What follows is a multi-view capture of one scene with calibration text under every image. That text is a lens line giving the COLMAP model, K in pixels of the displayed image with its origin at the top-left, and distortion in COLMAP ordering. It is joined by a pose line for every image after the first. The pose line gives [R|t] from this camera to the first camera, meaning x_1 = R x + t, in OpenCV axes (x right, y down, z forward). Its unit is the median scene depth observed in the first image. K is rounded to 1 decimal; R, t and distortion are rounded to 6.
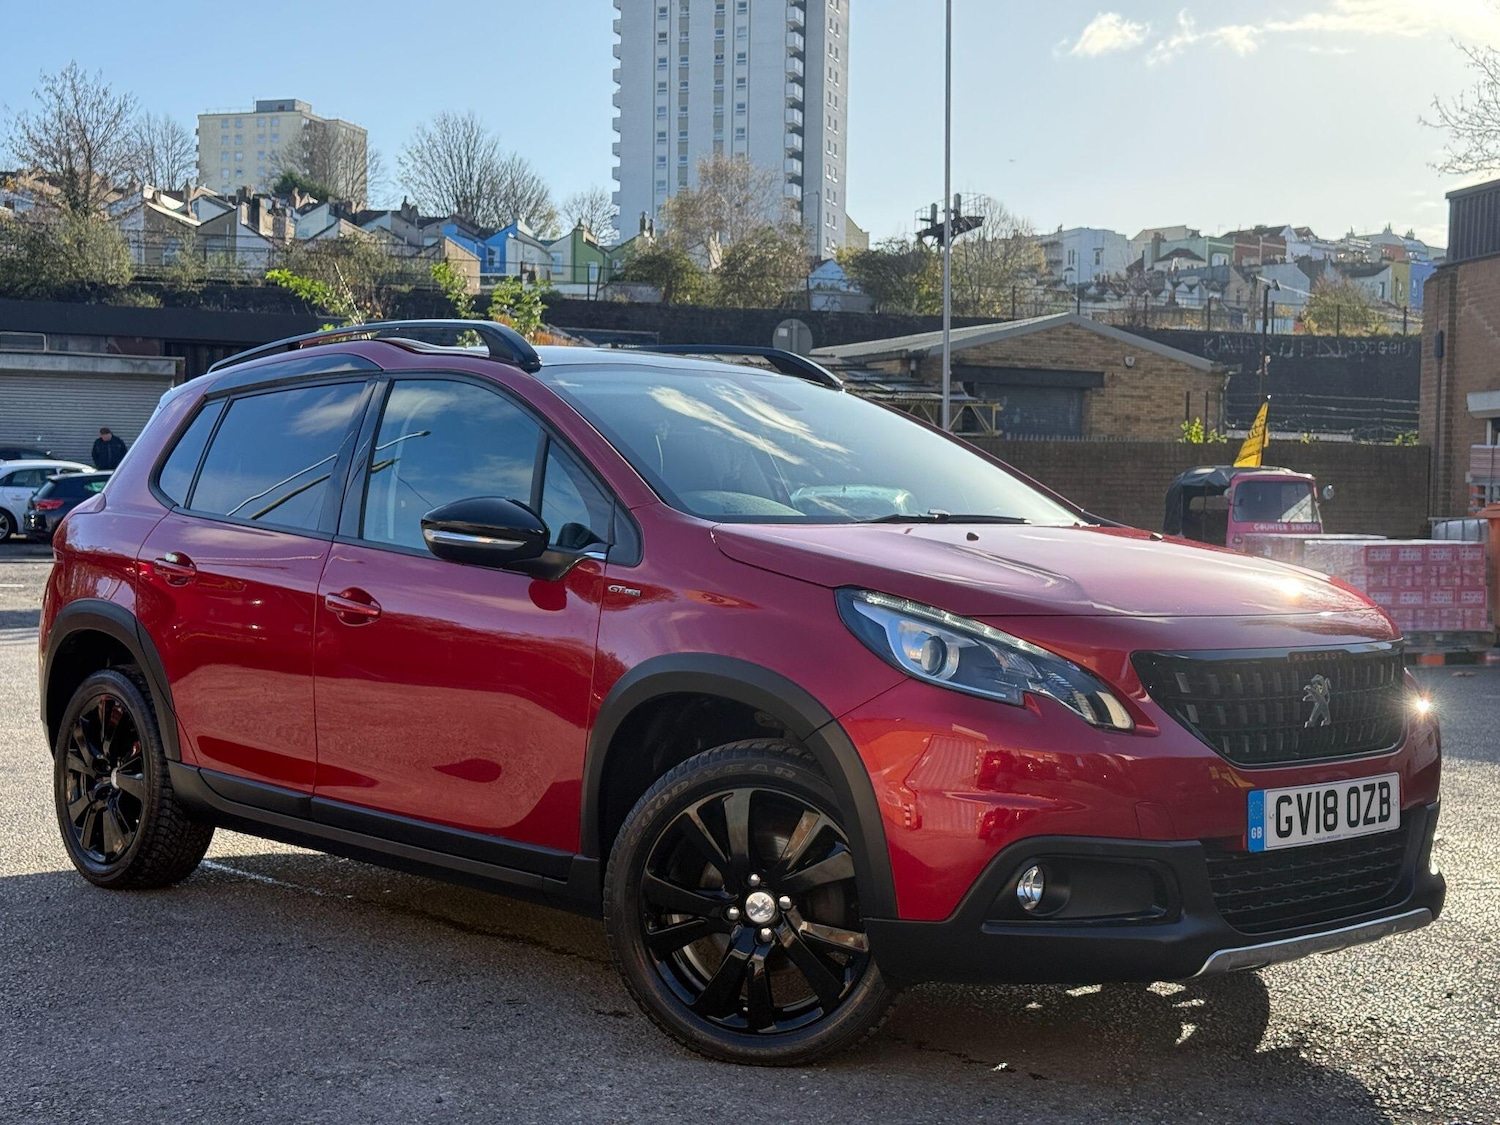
lens RADIAL K [[2126.6, 0, 726.4], [0, 2126.6, 594.1], [0, 0, 1]] dist [0.164532, -0.324786]
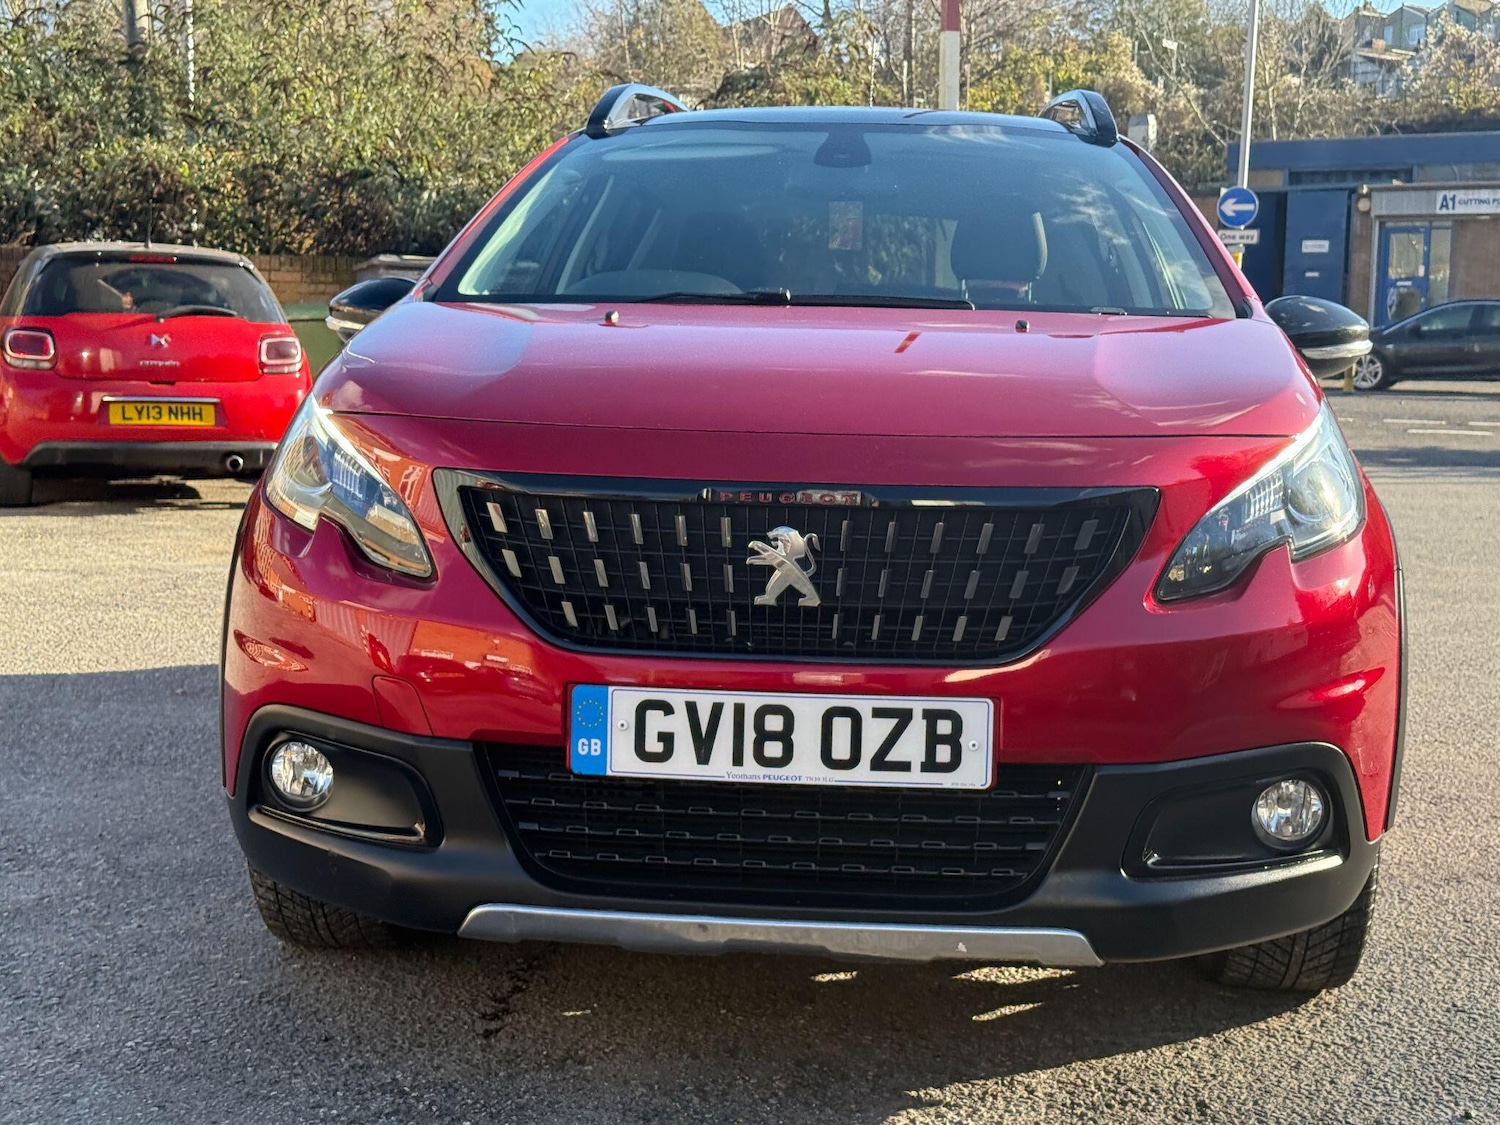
lens RADIAL K [[2128.2, 0, 757.6], [0, 2128.2, 571.6], [0, 0, 1]] dist [0.170615, -0.309790]
pose [[0.673743, 0.078651, -0.734768, 0.135851], [-0.037194, 0.996669, 0.072581, 0.000833], [0.738029, -0.021572, 0.674424, 0.102594]]
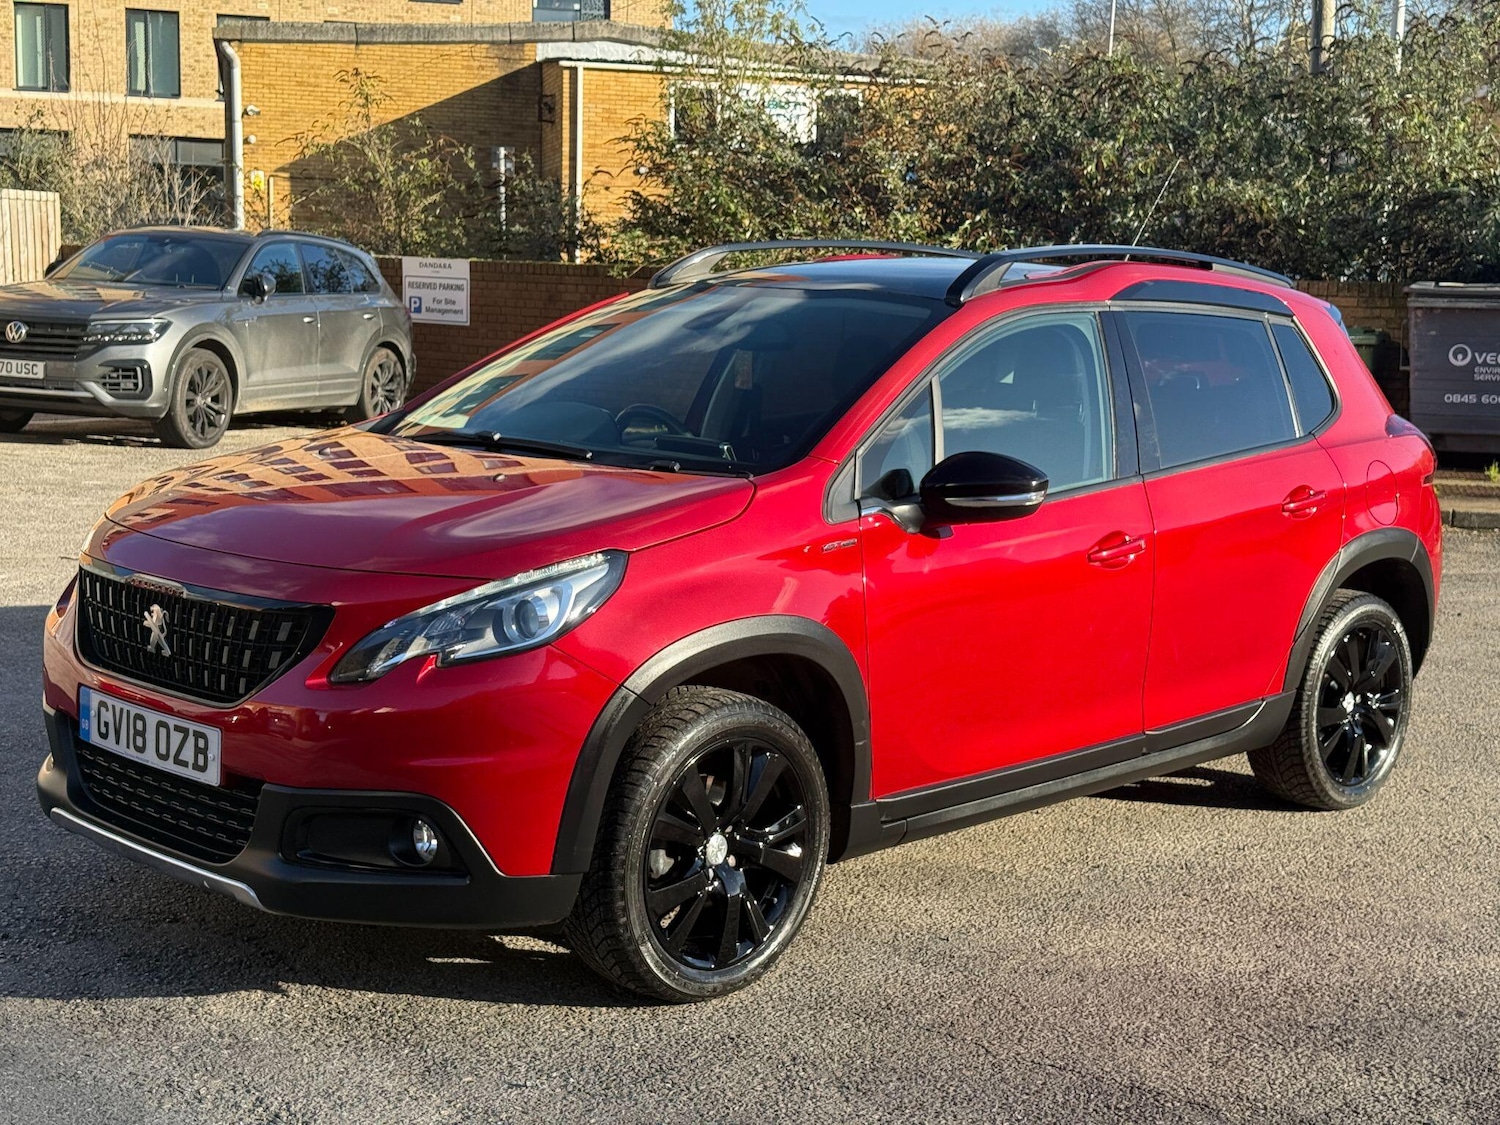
lens RADIAL K [[2108.2, 0, 749.6], [0, 2108.2, 608.6], [0, 0, 1]] dist [0.208545, -0.468410]
pose [[0.040370, 0.144677, -0.988655, 0.237720], [-0.070863, 0.987385, 0.141598, -0.022975], [0.996669, 0.064342, 0.050112, 0.225400]]
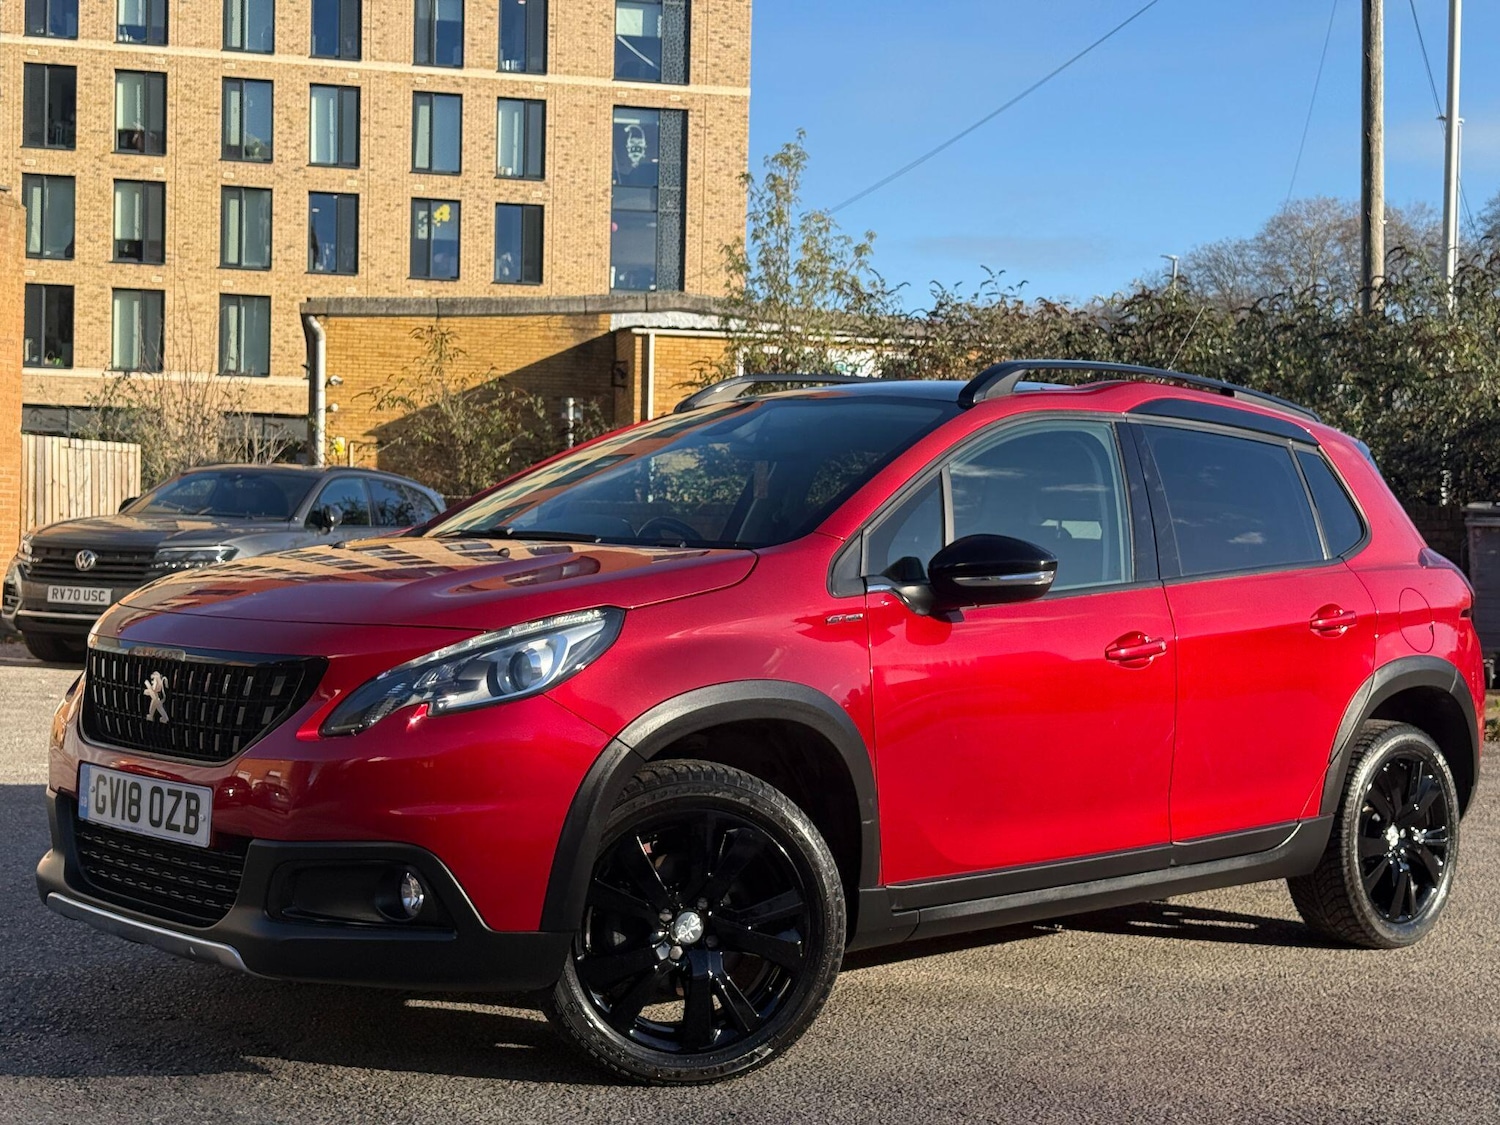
lens RADIAL K [[2122.3, 0, 756.2], [0, 2122.3, 593.2], [0, 0, 1]] dist [0.193985, -0.428141]
pose [[0.007049, 0.006002, -0.999957, 0.238752], [-0.065767, 0.997820, 0.005526, -0.004475], [0.997810, 0.065725, 0.007428, 0.233427]]
